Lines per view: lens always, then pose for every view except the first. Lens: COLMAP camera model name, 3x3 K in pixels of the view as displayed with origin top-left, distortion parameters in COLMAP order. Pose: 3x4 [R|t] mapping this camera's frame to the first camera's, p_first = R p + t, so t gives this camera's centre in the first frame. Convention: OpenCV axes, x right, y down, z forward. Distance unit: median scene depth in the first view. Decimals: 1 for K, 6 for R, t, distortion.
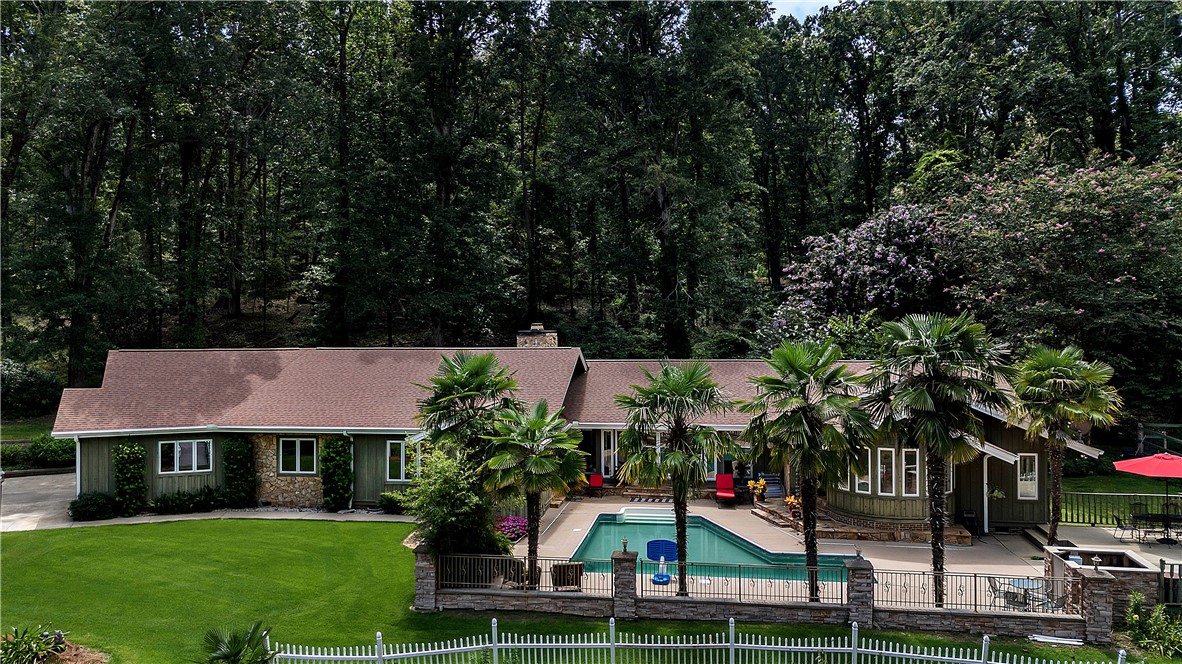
lens RADIAL K [[896.7, 0, 591.0], [0, 896.7, 332.0], [0, 0, 1]] dist [0.112623, -0.161338]
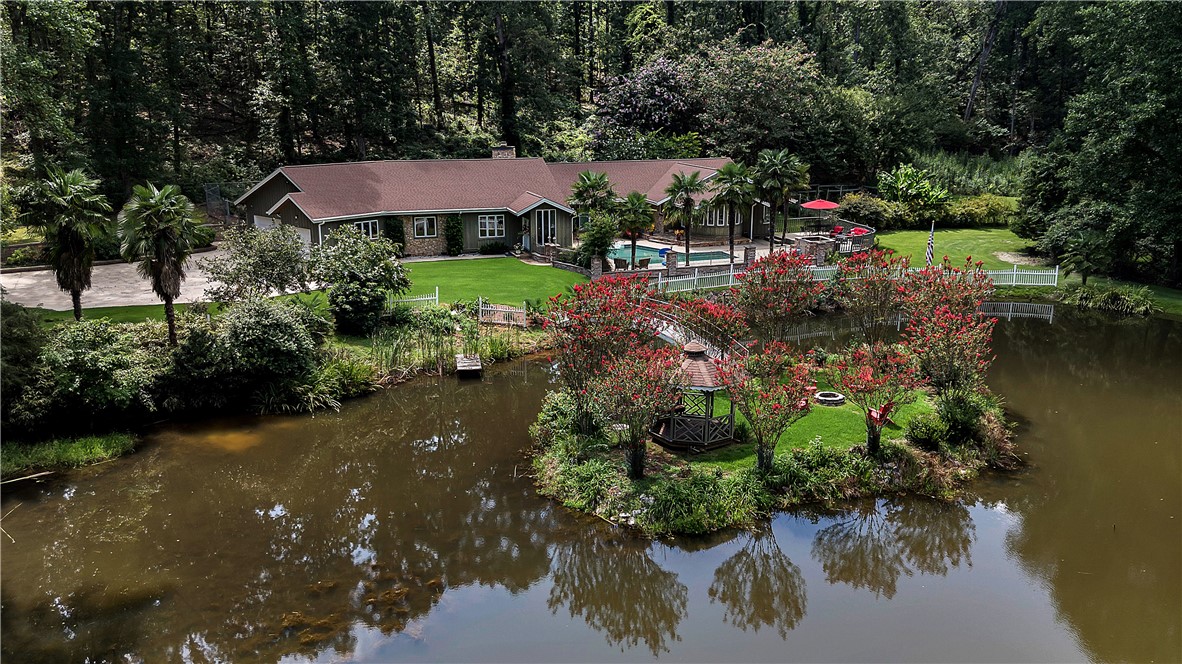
lens RADIAL K [[896.7, 0, 591.0], [0, 896.7, 332.0], [0, 0, 1]] dist [0.112623, -0.161338]
pose [[0.887055, -0.115806, 0.446903, -0.969098], [-0.000290, 0.967888, 0.251384, -0.122798], [-0.461664, -0.223120, 0.858536, -0.808950]]
